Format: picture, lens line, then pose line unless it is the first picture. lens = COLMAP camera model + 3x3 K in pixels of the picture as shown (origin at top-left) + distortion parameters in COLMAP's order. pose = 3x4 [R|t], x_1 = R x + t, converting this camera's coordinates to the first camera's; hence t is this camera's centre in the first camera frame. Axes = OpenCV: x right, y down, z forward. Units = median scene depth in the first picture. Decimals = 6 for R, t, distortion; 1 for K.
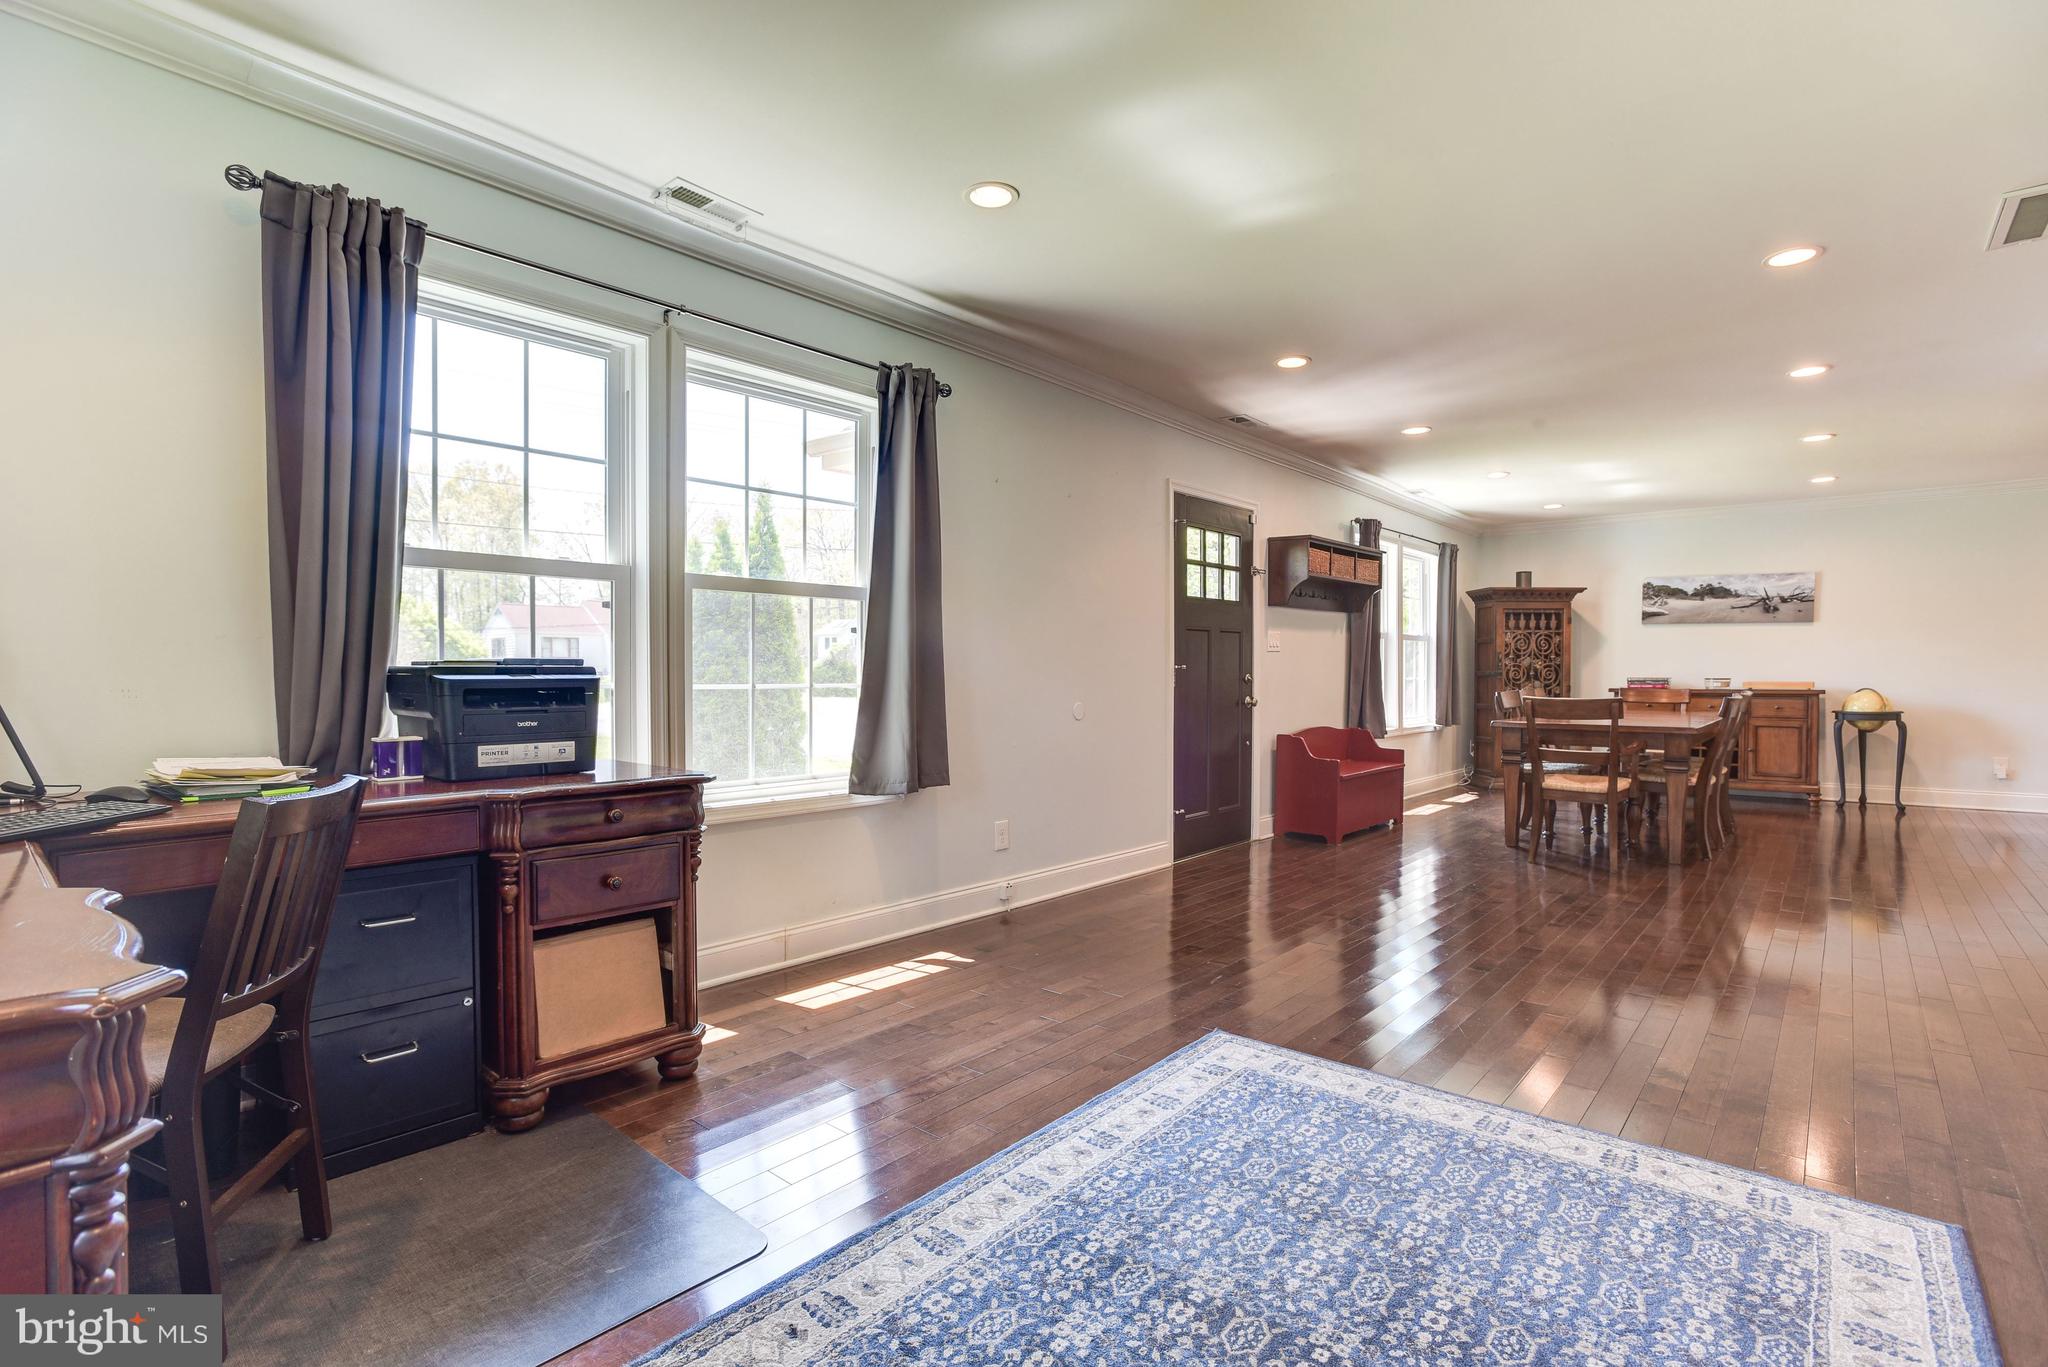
lens RADIAL K [[963.6, 0, 1020.5], [0, 963.6, 686.7], [0, 0, 1]] dist [-0.002129, 0.000586]
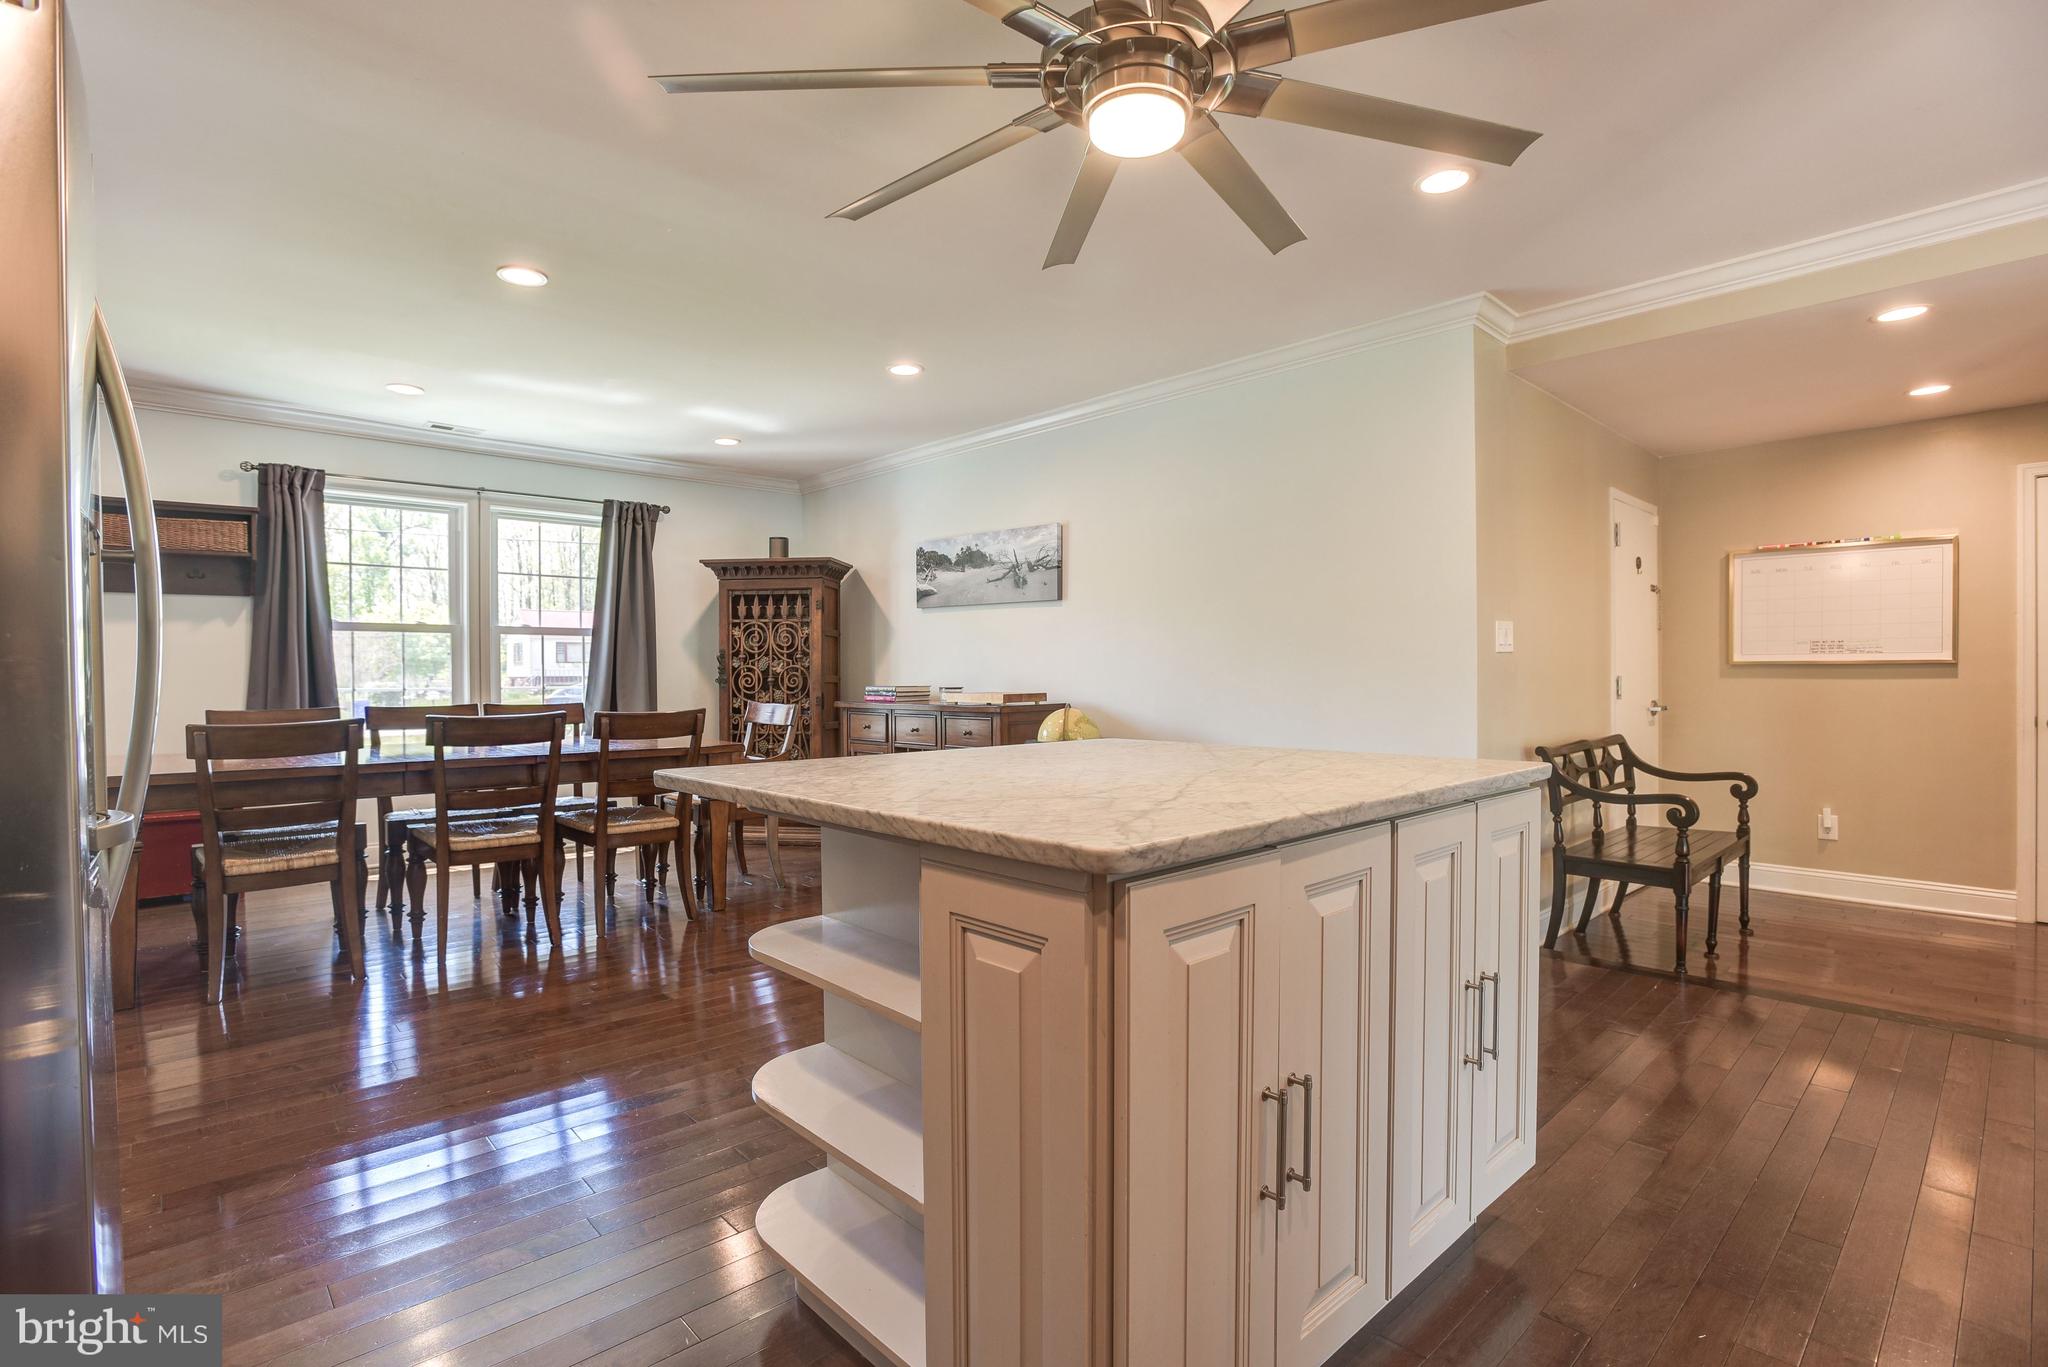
lens RADIAL K [[1014.1, 0, 1019.3], [0, 1014.1, 687.8], [0, 0, 1]] dist [-0.002301, -0.000036]
pose [[0.987741, -0.003286, -0.156070, 0.908357], [0.002630, 0.999987, -0.004410, -0.004452], [0.156082, 0.003946, 0.987736, 0.315812]]
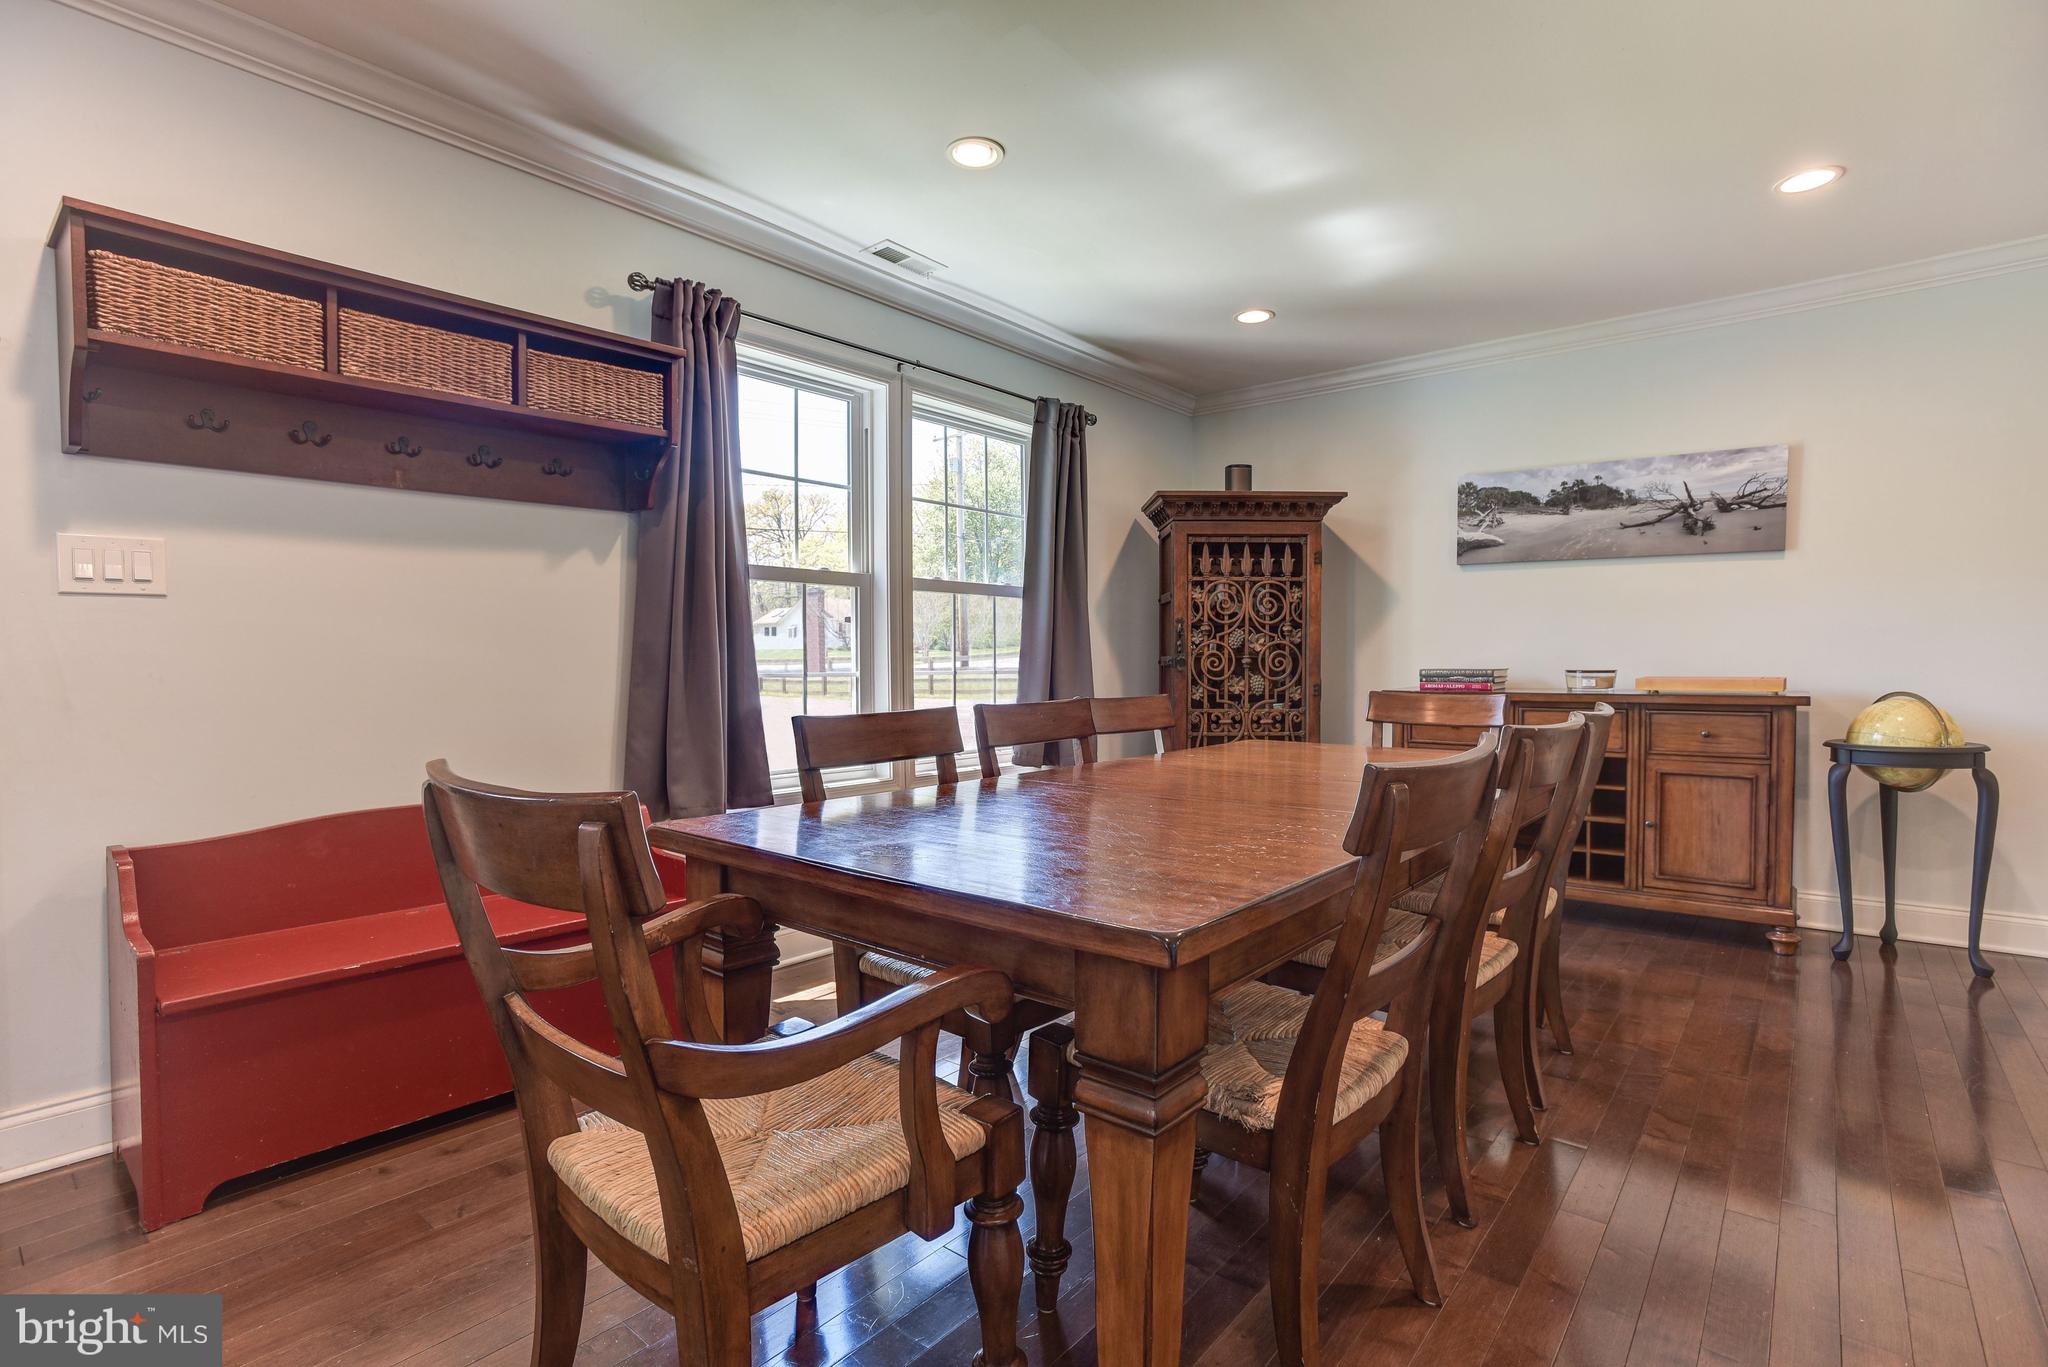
lens RADIAL K [[963.6, 0, 1024.7], [0, 963.6, 681.5], [0, 0, 1]] dist [-0.002129, 0.000586]
pose [[0.999946, -0.002877, 0.010017, 0.446088], [0.002818, 0.999979, 0.005856, -0.006723], [-0.010033, -0.005828, 0.999933, 0.531169]]
